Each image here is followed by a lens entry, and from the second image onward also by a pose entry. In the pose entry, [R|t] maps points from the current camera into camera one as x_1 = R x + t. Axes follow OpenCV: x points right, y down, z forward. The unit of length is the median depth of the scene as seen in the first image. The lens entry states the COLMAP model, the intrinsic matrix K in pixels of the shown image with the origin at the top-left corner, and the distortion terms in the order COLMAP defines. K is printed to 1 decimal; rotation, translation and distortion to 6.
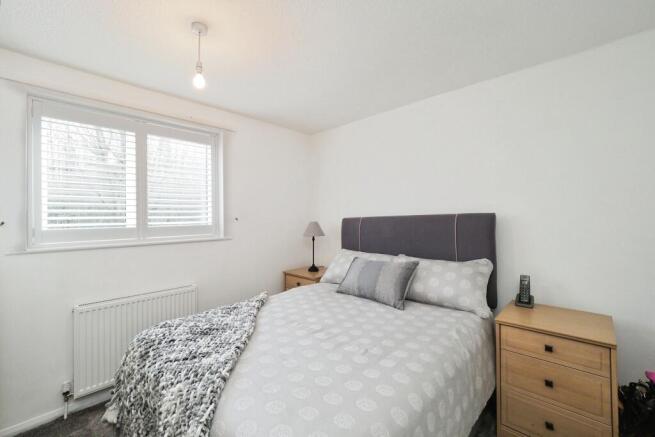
lens RADIAL K [[280.2, 0, 320.7], [0, 280.2, 216.2], [0, 0, 1]] dist [-0.000320, -0.000099]
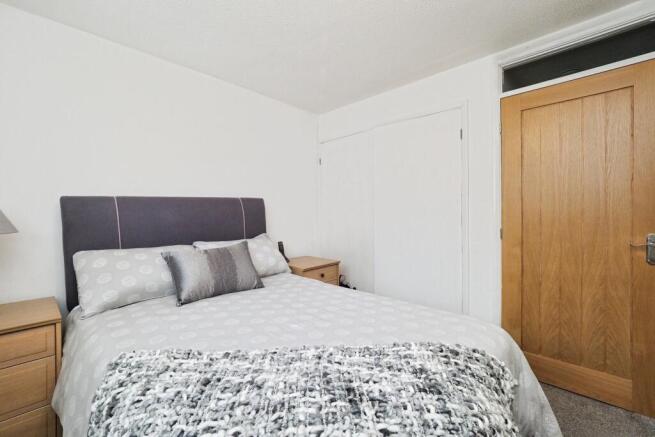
lens RADIAL K [[280.2, 0, 320.7], [0, 280.2, 216.2], [0, 0, 1]] dist [-0.000320, -0.000099]
pose [[0.015377, -0.029425, 0.999449, -0.711488], [-0.018386, 0.999390, 0.029706, 0.029860], [-0.999713, -0.018833, 0.014826, 0.728201]]
